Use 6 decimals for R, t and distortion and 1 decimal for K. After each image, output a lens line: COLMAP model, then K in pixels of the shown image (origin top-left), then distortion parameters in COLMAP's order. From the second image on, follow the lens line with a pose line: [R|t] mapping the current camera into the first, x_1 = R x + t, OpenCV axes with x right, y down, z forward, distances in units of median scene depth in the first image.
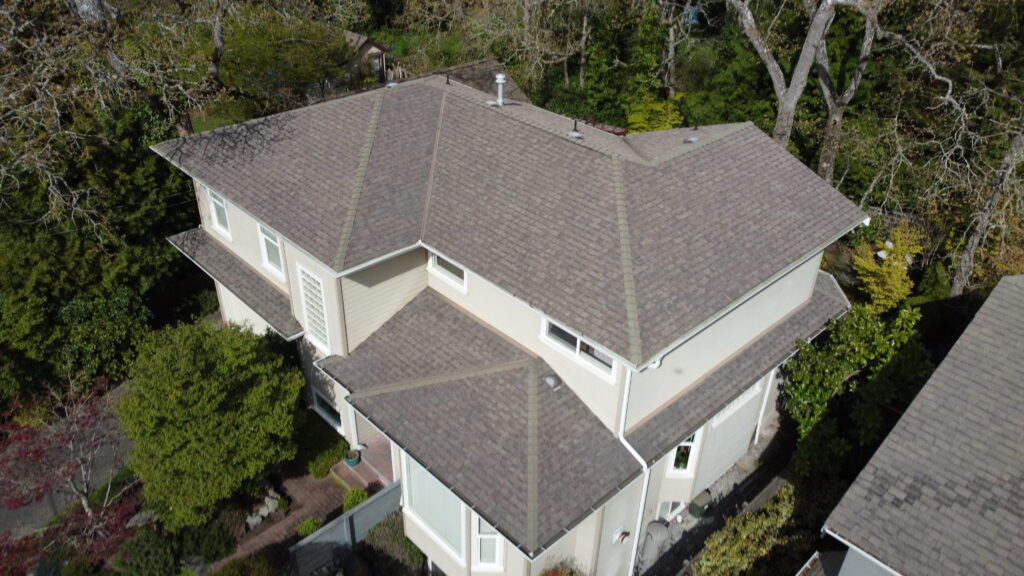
lens RADIAL K [[772.9, 0, 512.0], [0, 772.9, 288.0], [0, 0, 1]] dist [-0.000675, -0.000697]
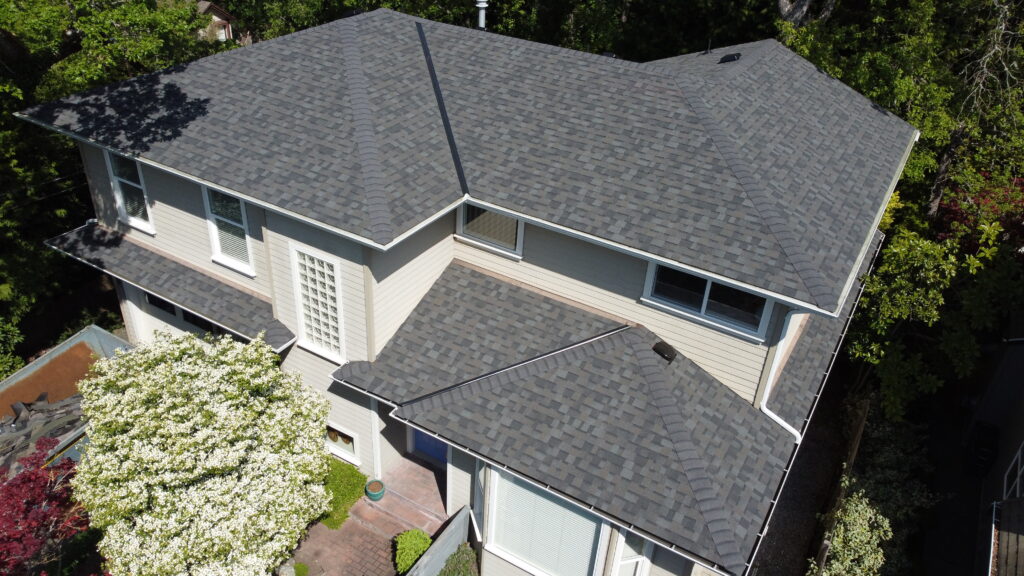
lens RADIAL K [[772.9, 0, 512.0], [0, 772.9, 288.0], [0, 0, 1]] dist [-0.000675, -0.000697]
pose [[0.963906, -0.126944, 0.234032, -0.229578], [0.124394, 0.991900, 0.025685, 0.013124], [-0.235397, 0.004354, 0.971890, 0.213820]]
